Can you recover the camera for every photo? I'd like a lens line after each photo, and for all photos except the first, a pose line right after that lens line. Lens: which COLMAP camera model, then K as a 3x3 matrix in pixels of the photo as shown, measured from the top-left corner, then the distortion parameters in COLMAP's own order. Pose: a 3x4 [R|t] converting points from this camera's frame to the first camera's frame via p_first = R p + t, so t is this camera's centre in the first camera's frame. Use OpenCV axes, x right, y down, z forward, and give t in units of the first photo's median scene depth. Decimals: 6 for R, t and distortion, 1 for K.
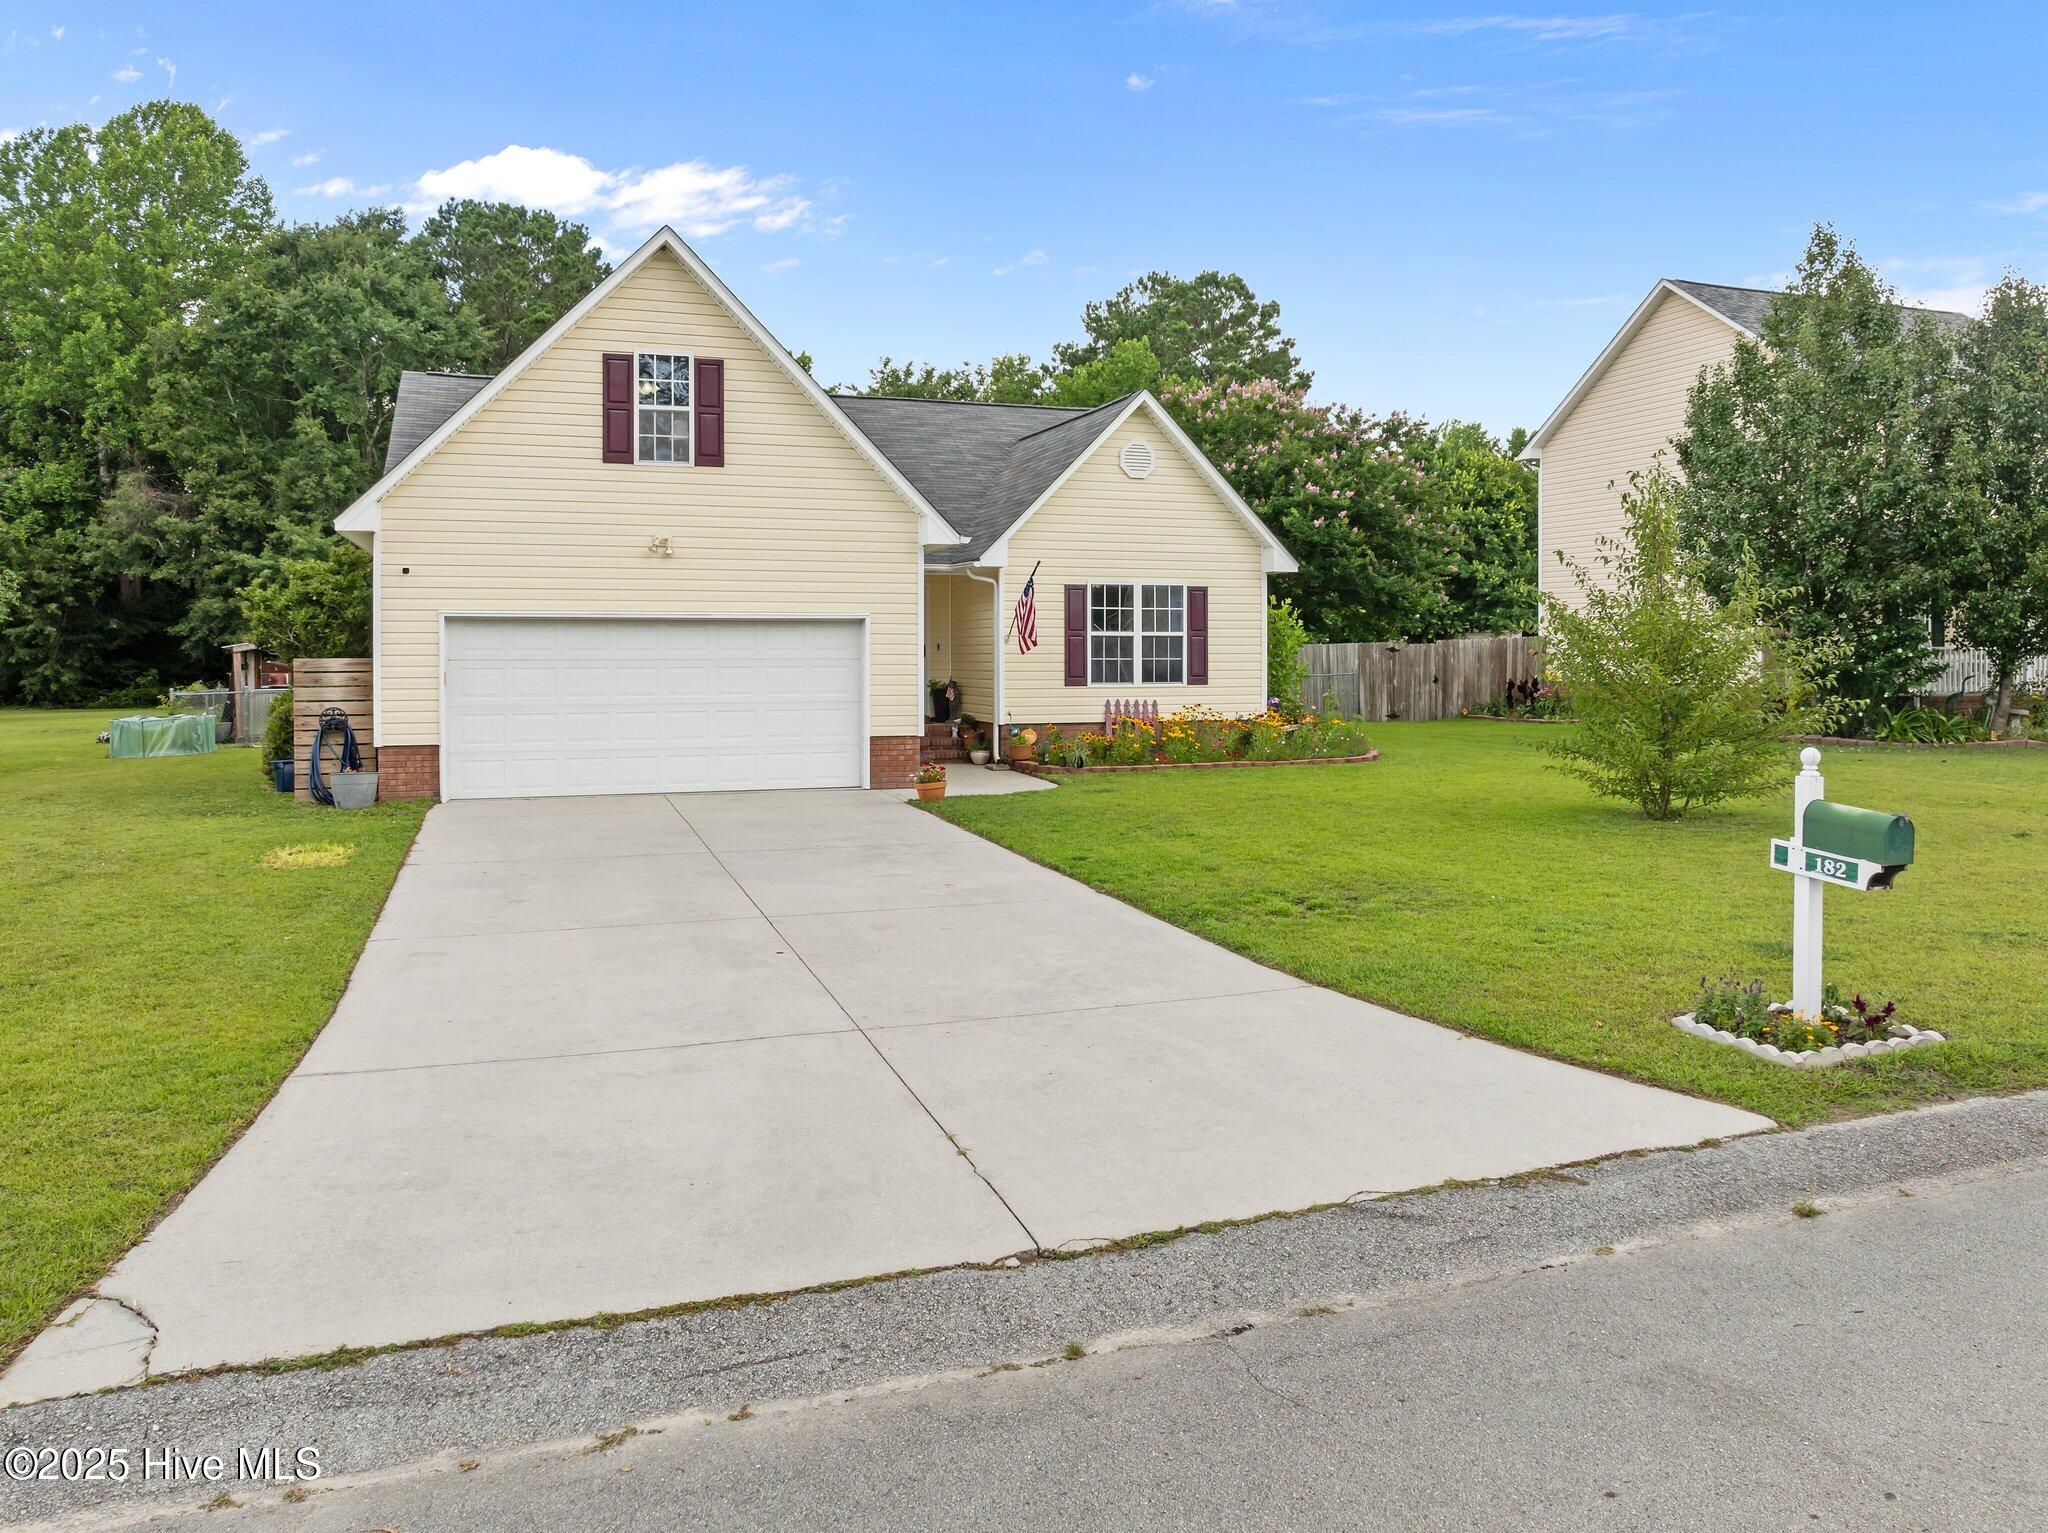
lens RADIAL K [[1460.9, 0, 1034.6], [0, 1460.9, 736.5], [0, 0, 1]] dist [-0.026062, 0.004195]
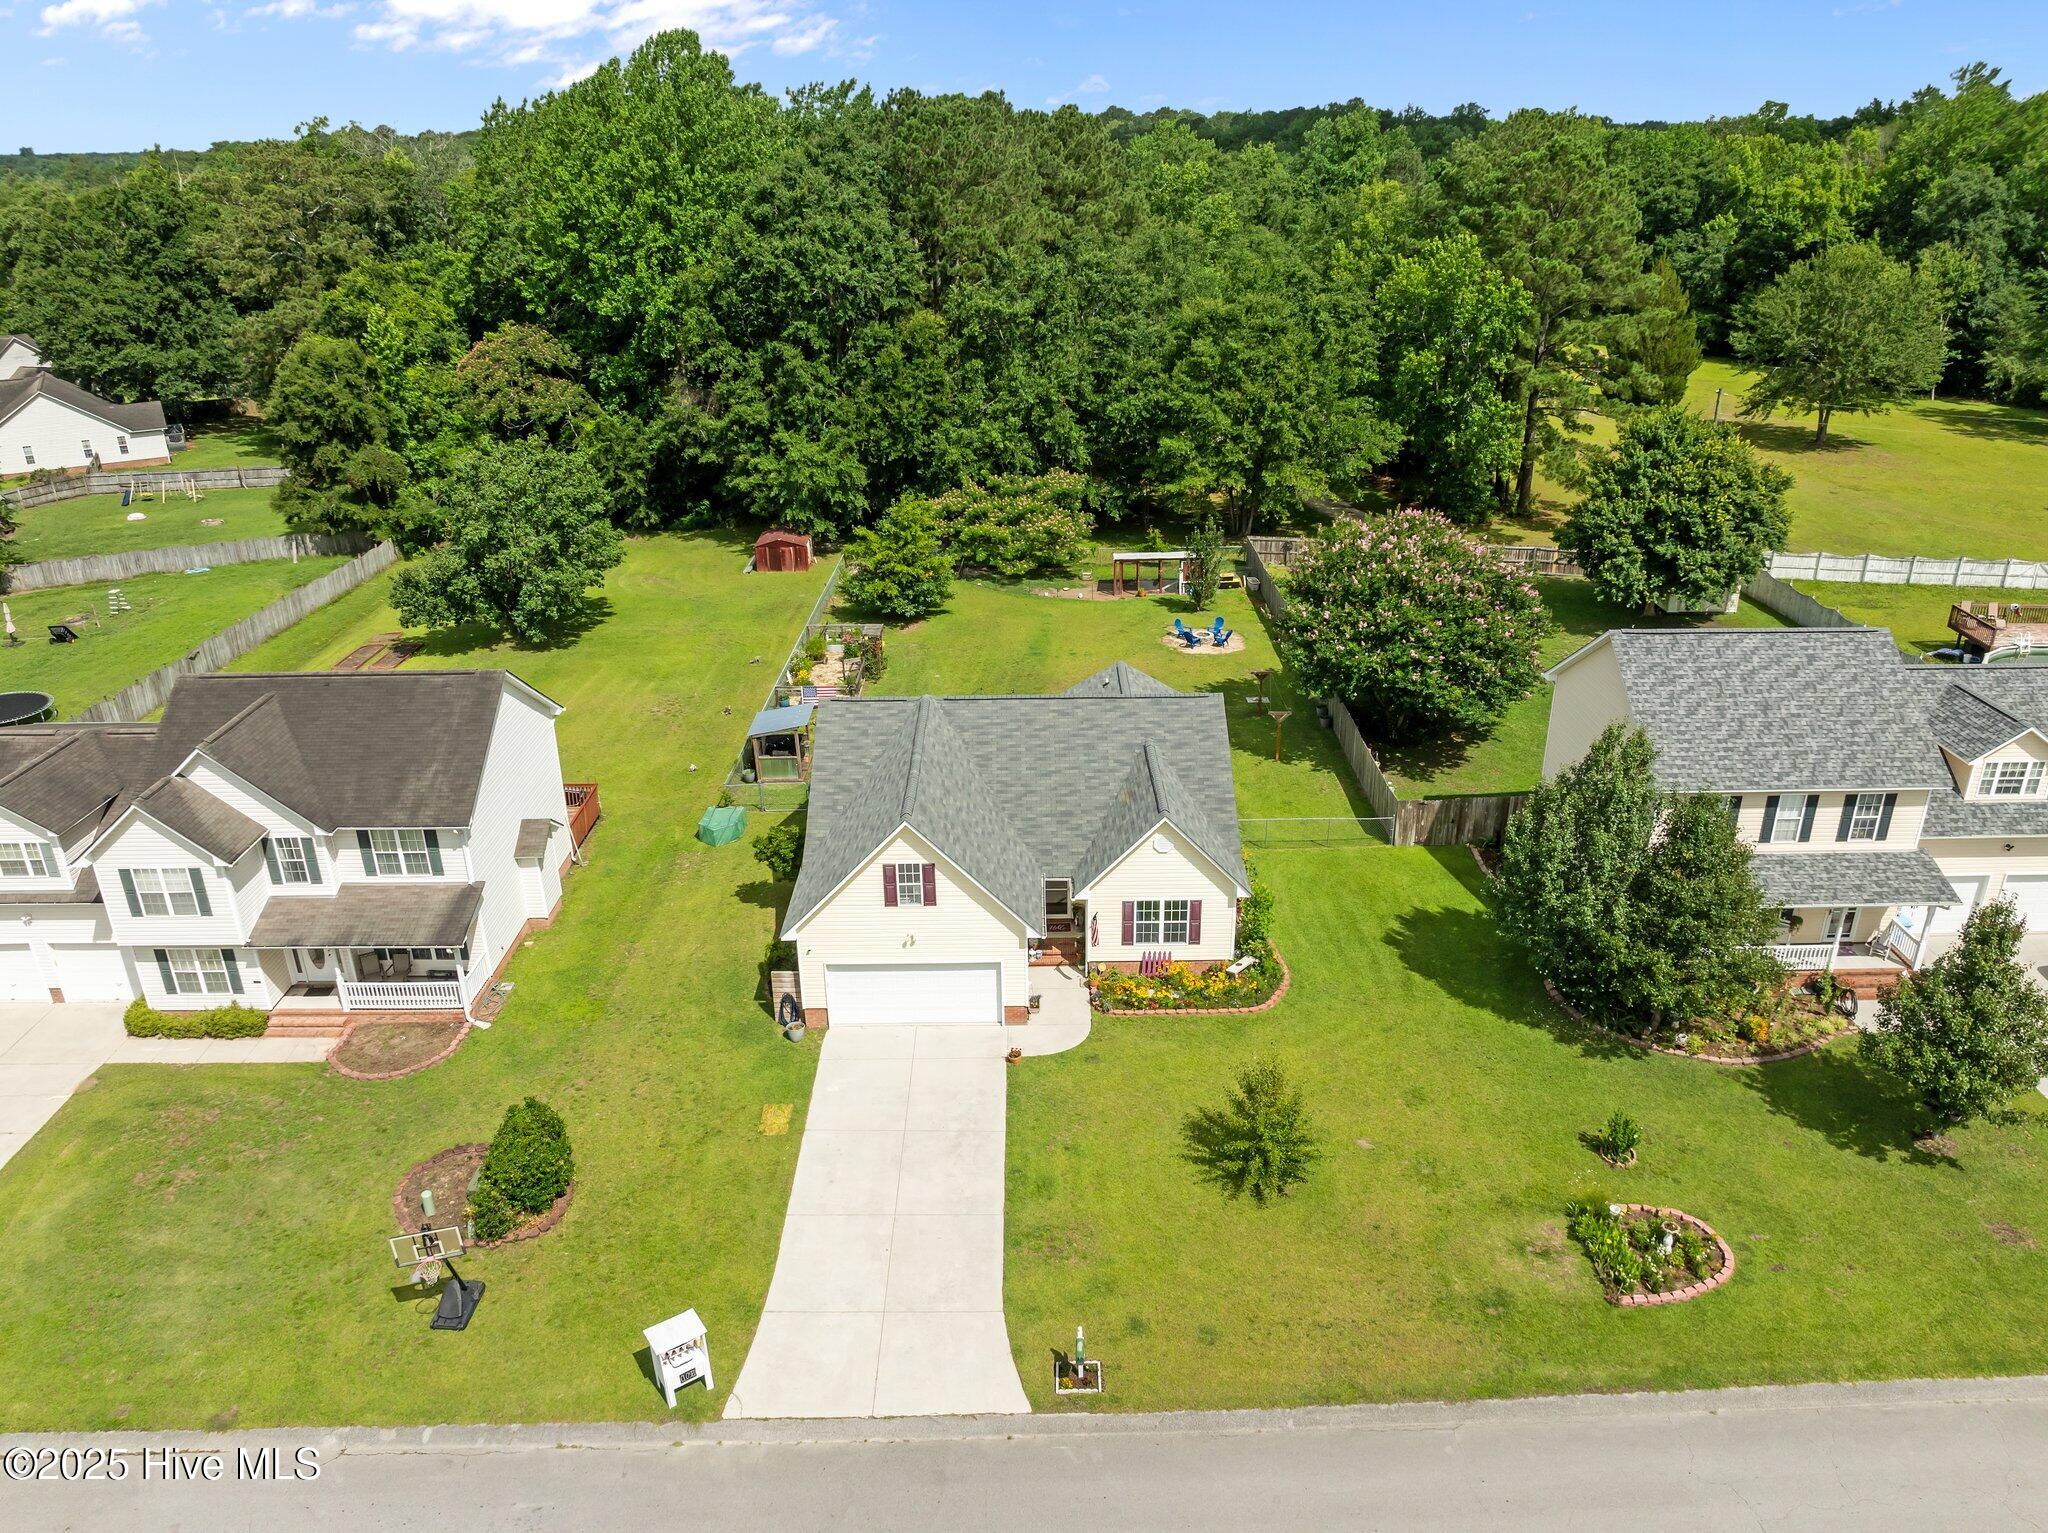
lens RADIAL K [[1436.5, 0, 1031.5], [0, 1436.5, 773.5], [0, 0, 1]] dist [-0.046138, 0.023642]
pose [[0.945438, 0.125545, -0.300640, 0.463058], [-0.009991, 0.933512, 0.358408, -0.951827], [0.325647, -0.335849, 0.883832, -0.694352]]
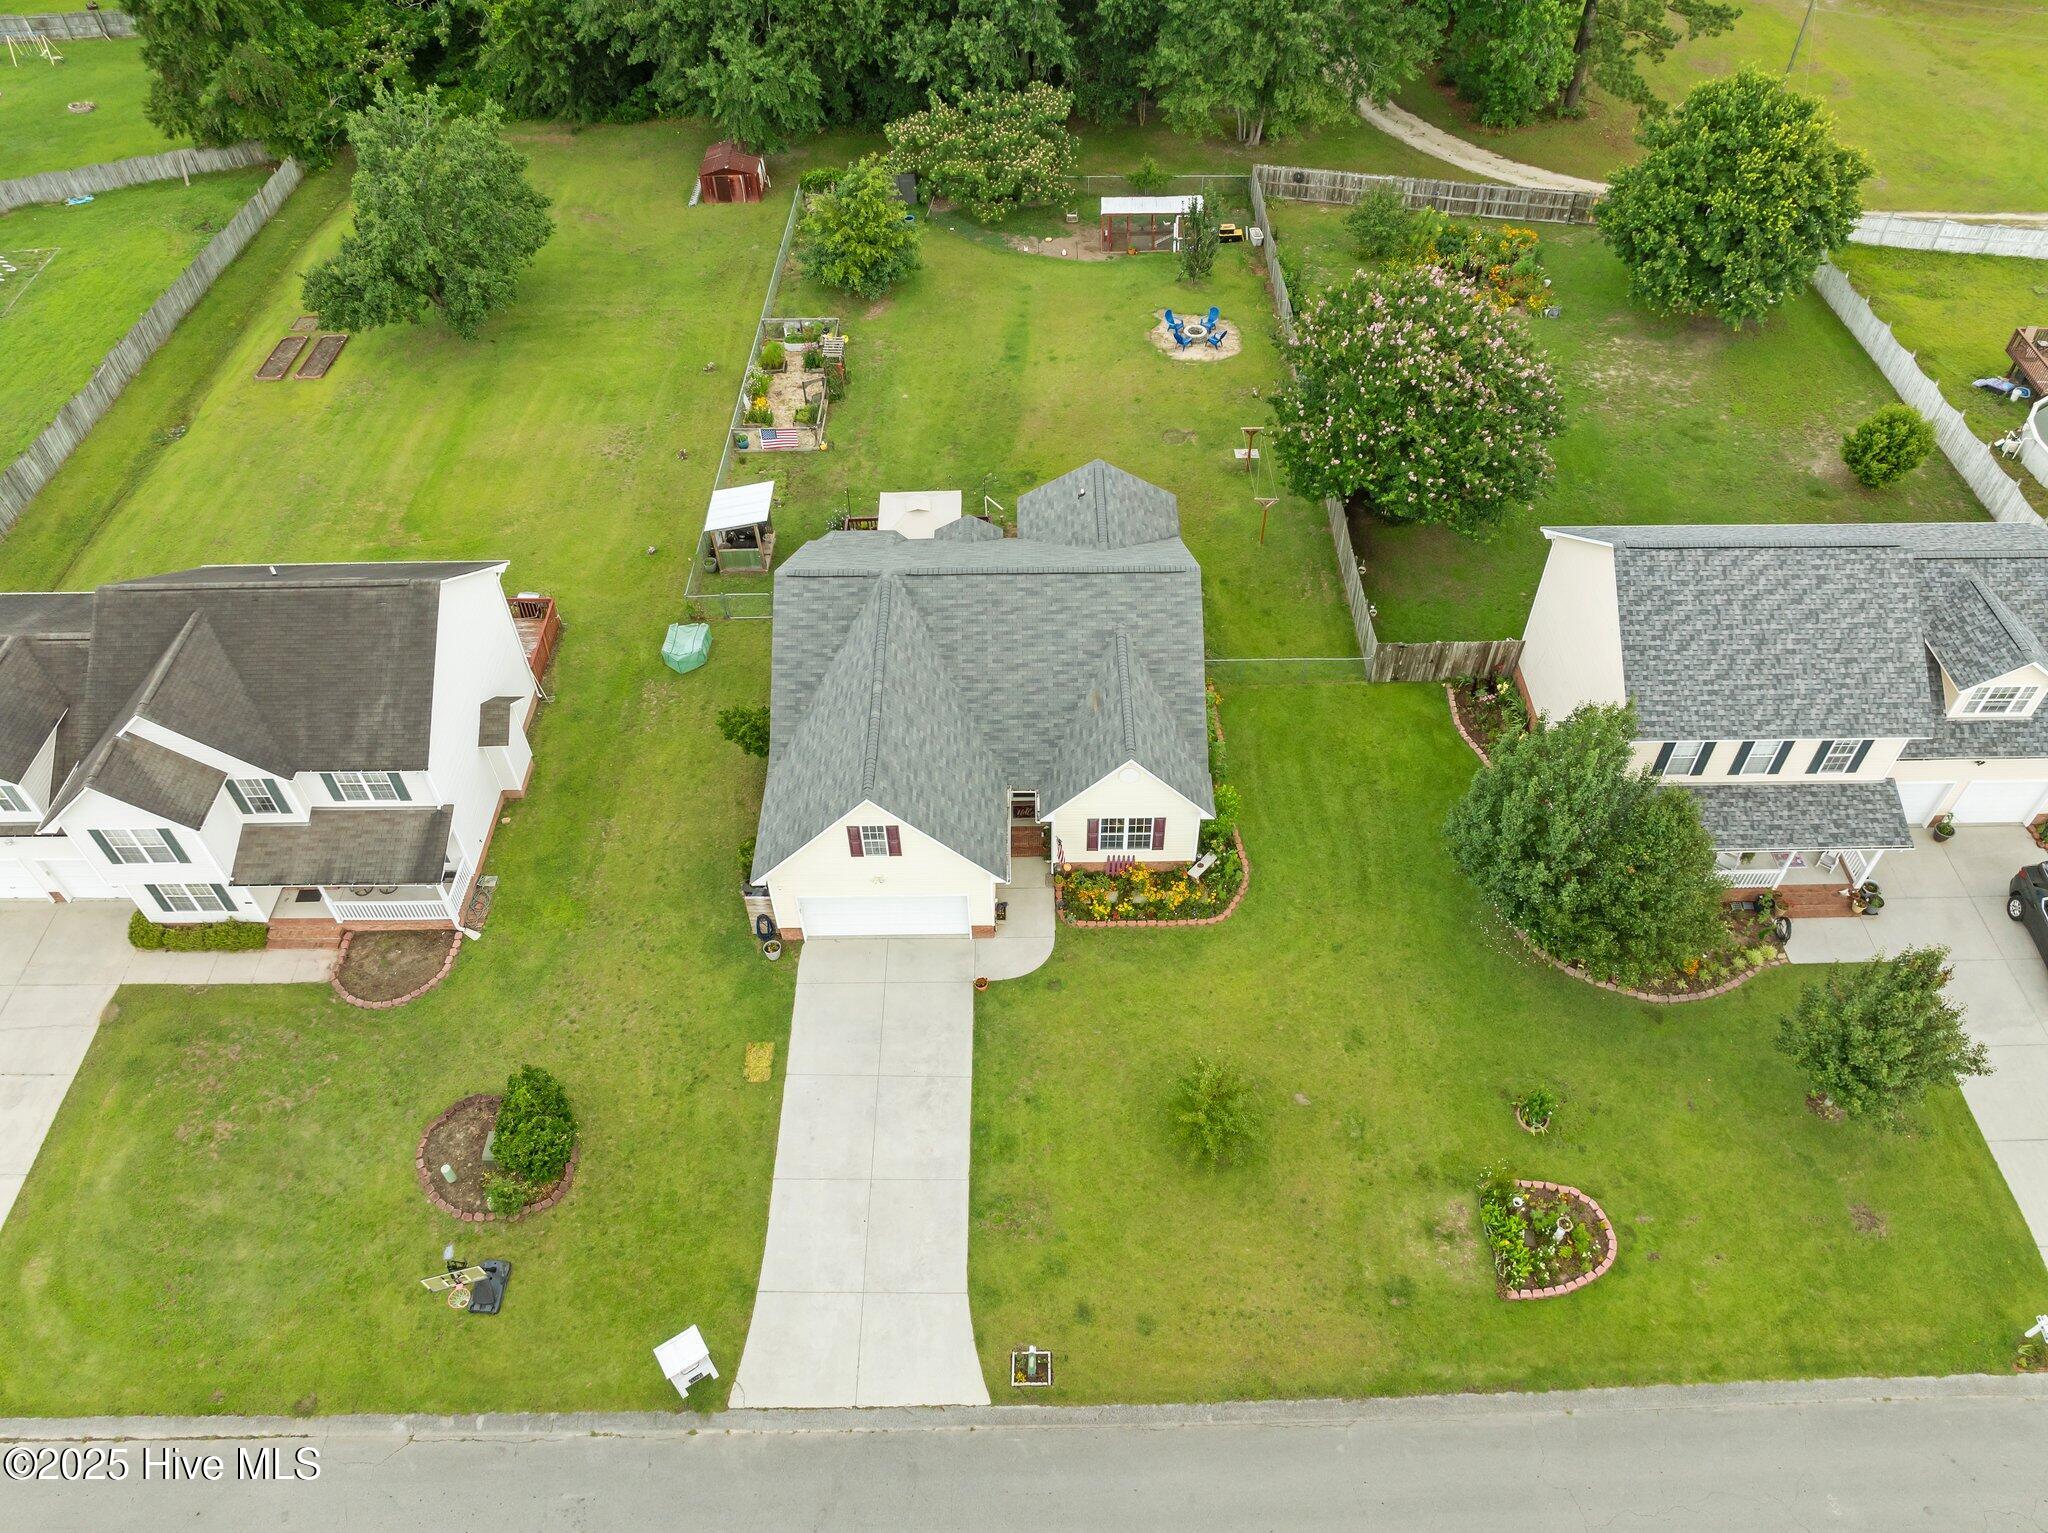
lens RADIAL K [[1434.4, 0, 1032.6], [0, 1434.4, 771.8], [0, 0, 1]] dist [-0.036617, 0.006764]
pose [[0.946297, 0.231759, -0.225411, 0.374257], [-0.009626, 0.717110, 0.696894, -1.503643], [0.323156, -0.657299, 0.680829, -0.316320]]
